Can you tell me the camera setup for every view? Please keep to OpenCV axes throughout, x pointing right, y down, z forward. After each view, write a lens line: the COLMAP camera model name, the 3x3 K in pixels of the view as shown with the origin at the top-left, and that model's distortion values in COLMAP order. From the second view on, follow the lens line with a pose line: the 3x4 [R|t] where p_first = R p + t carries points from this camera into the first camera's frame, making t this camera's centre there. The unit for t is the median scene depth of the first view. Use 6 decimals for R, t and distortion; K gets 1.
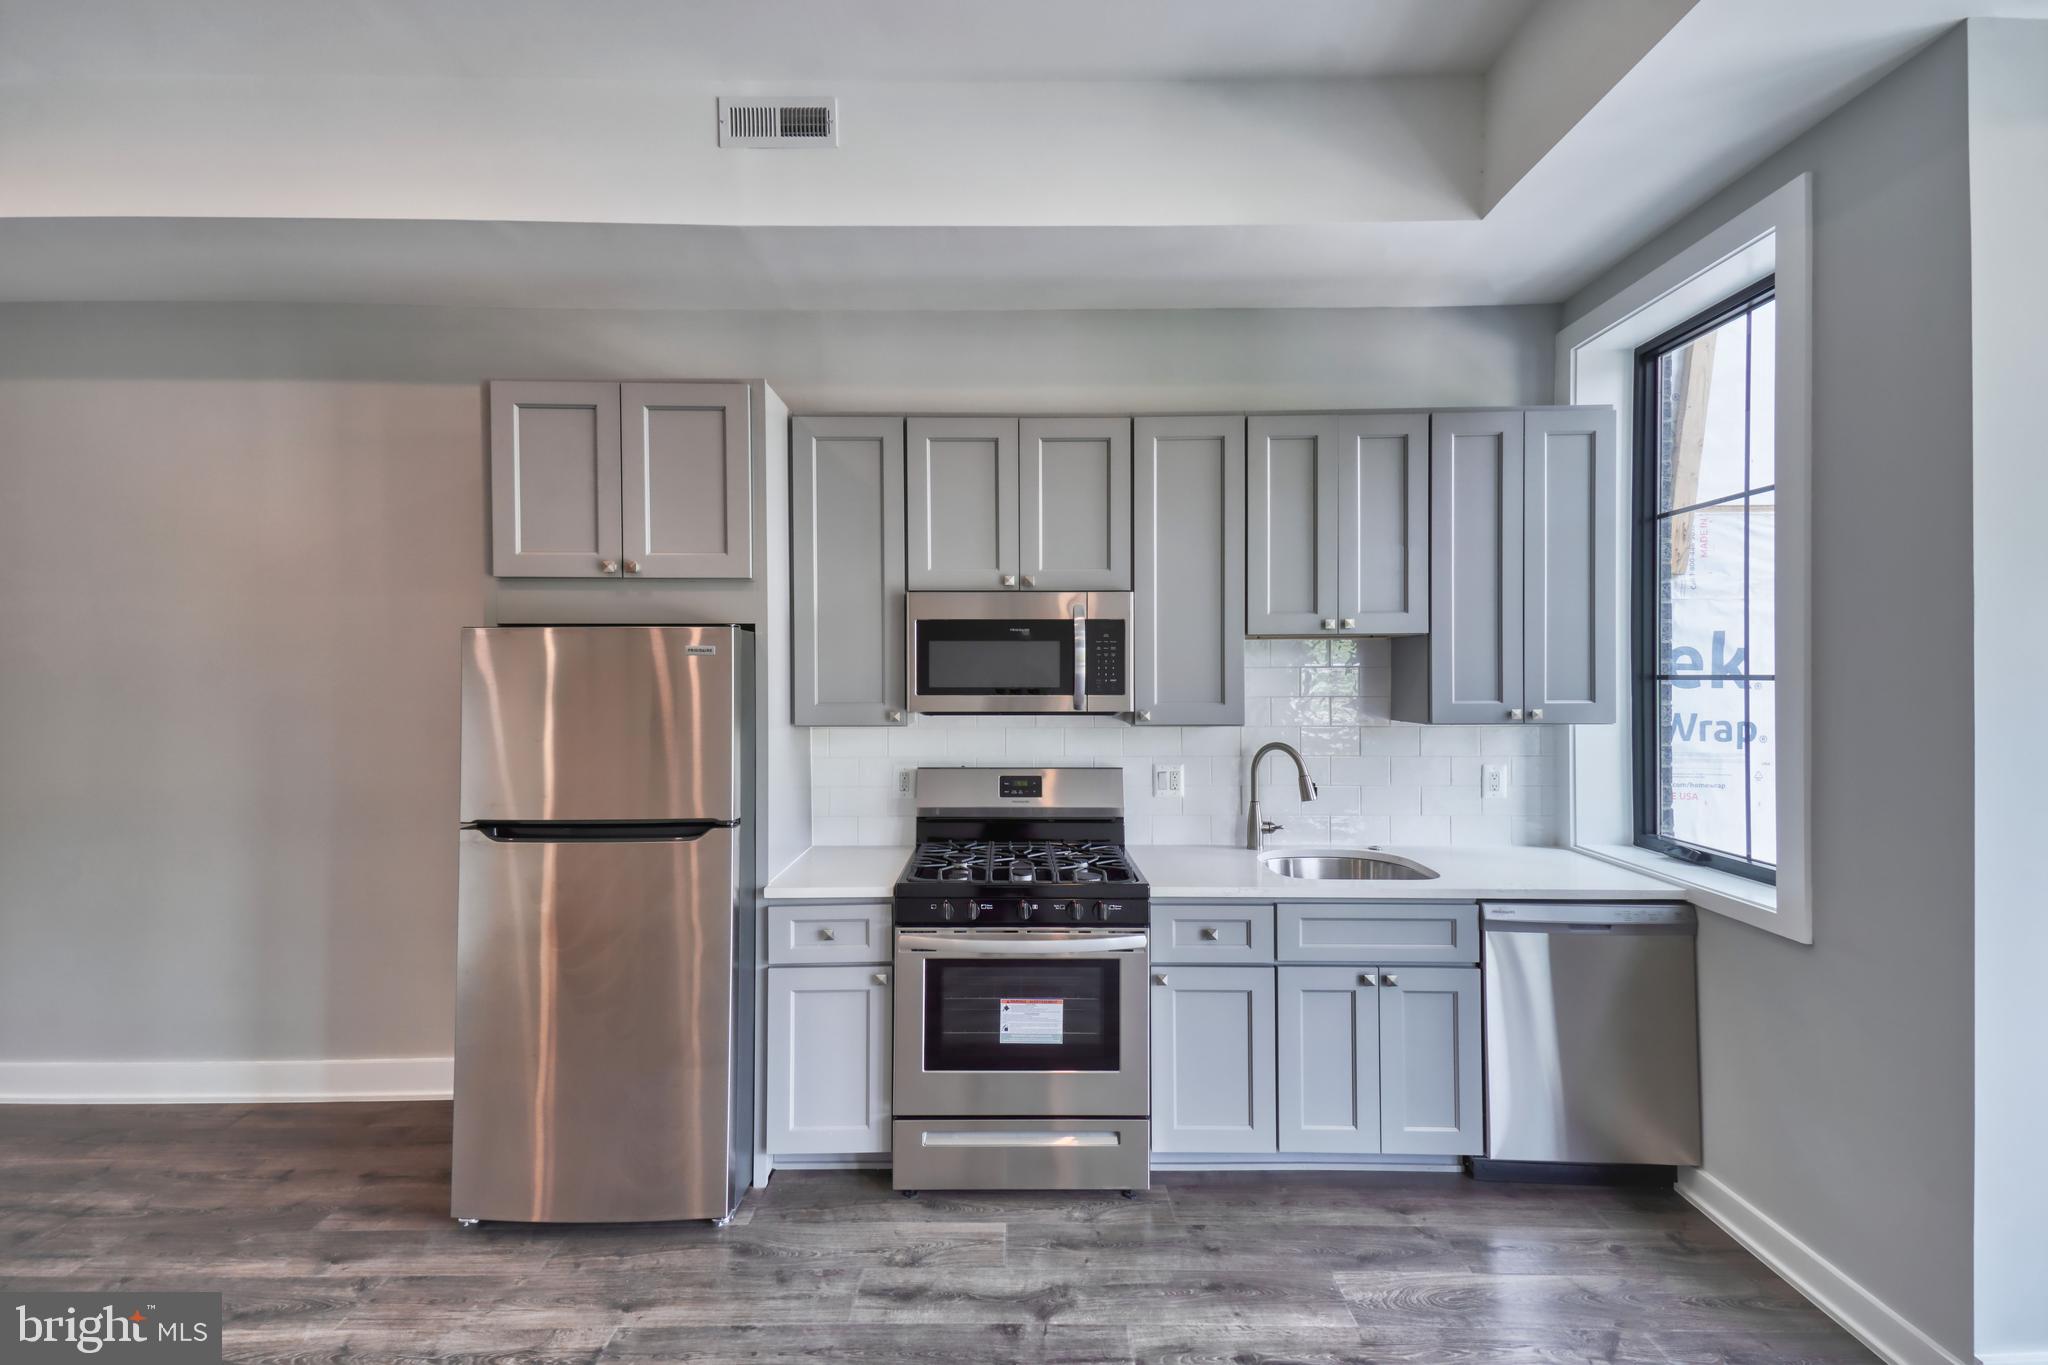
lens RADIAL K [[878.2, 0, 1022.1], [0, 878.2, 674.0], [0, 0, 1]] dist [0.055537, -0.021545]
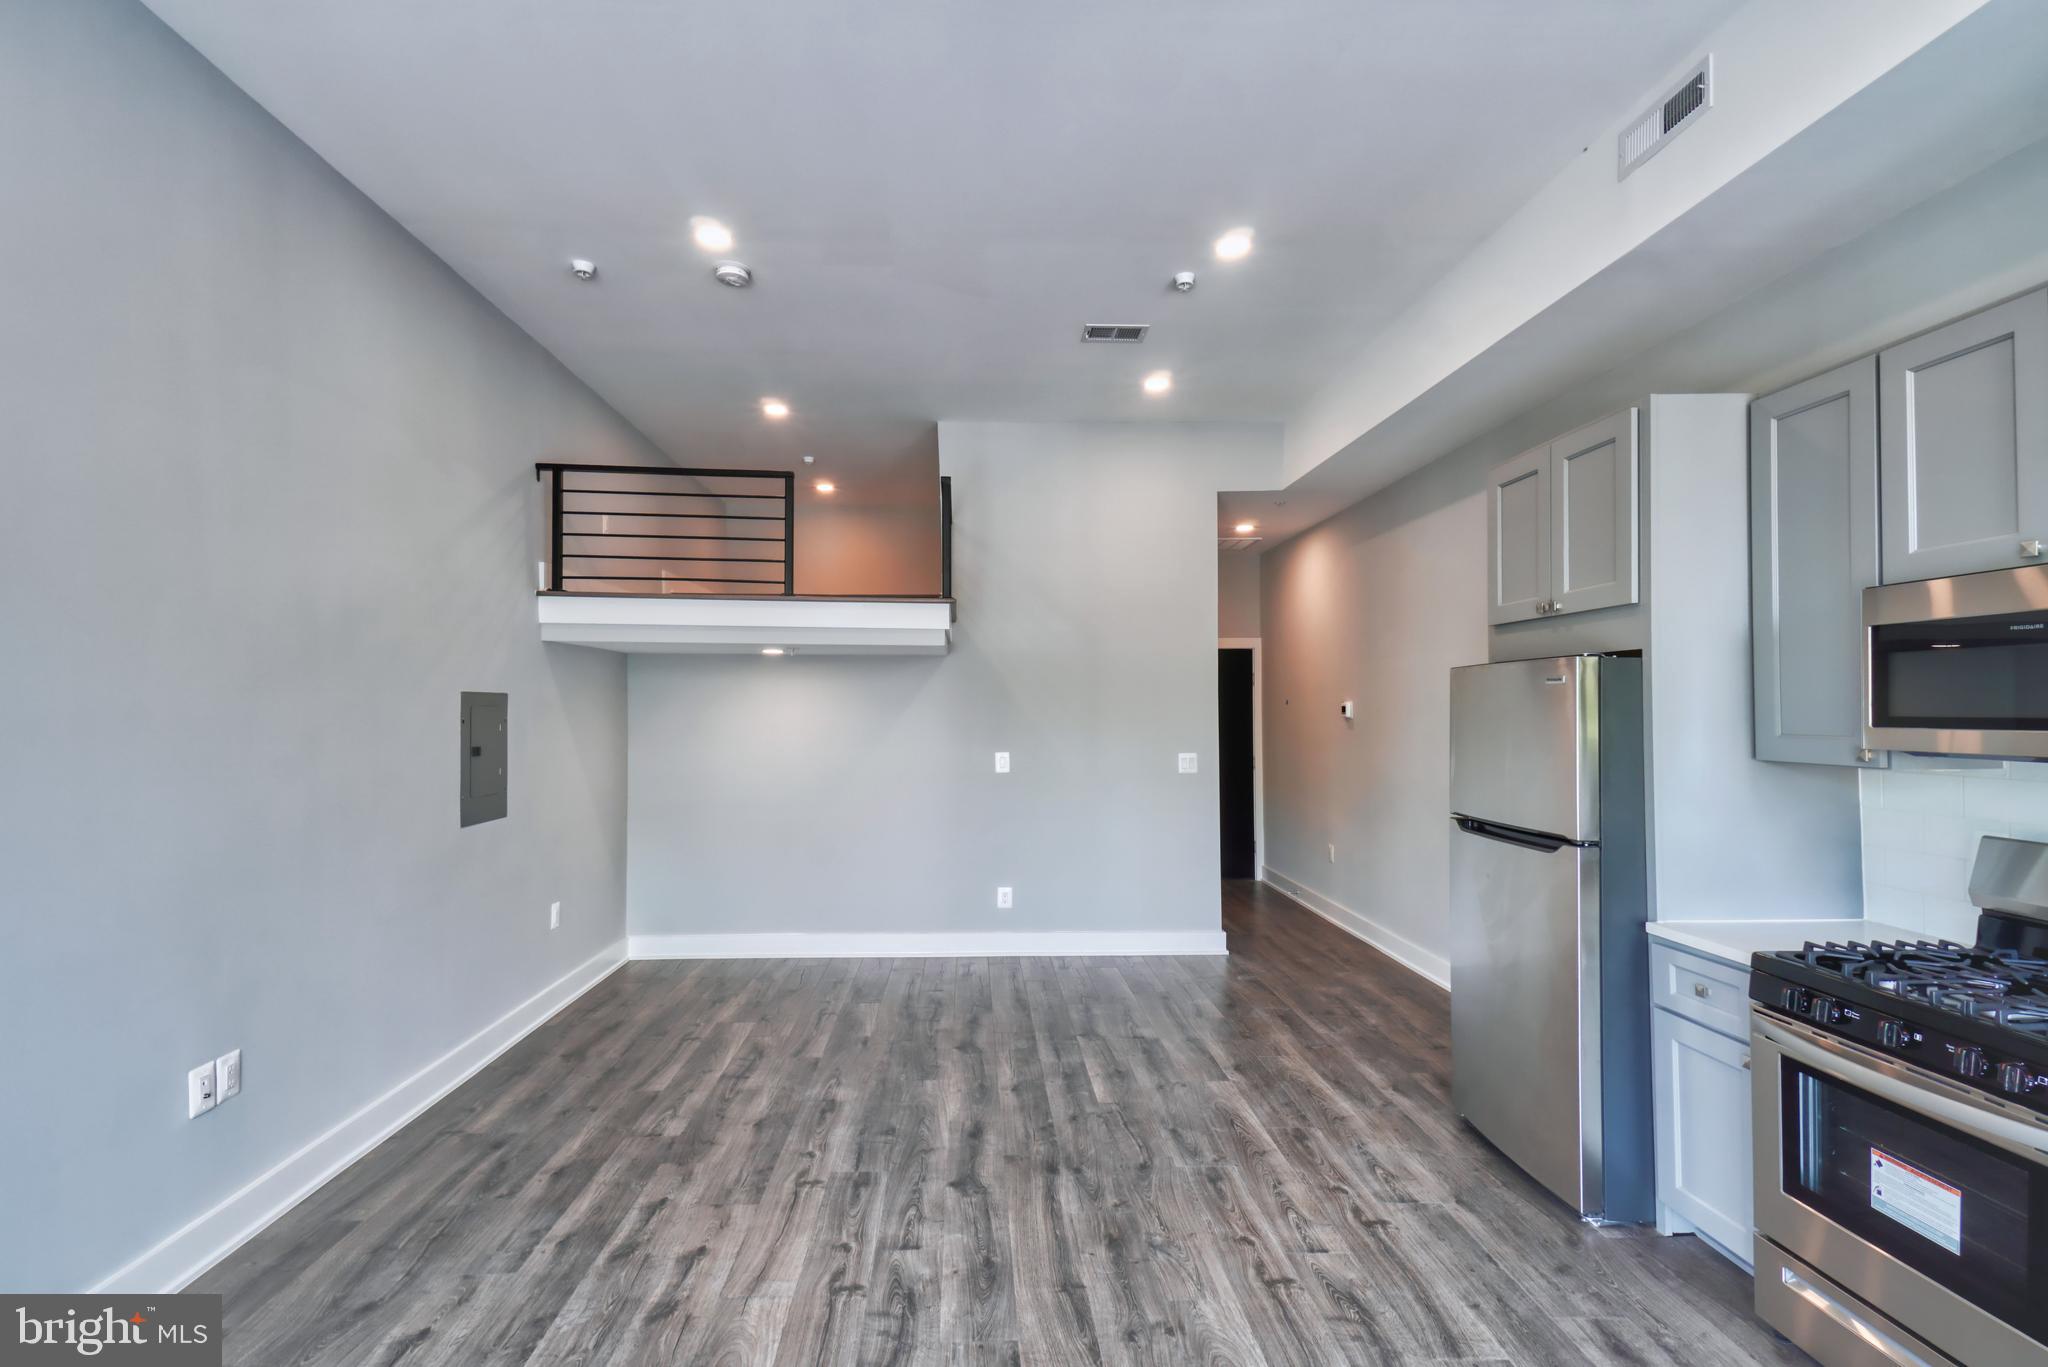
lens RADIAL K [[942.9, 0, 986.9], [0, 942.9, 712.1], [0, 0, 1]] dist [0.001276, -0.000142]
pose [[0.006189, -0.001307, -0.999980, 0.724990], [0.003735, 0.999992, -0.001284, 0.010900], [0.999974, -0.003727, 0.006194, 0.270259]]
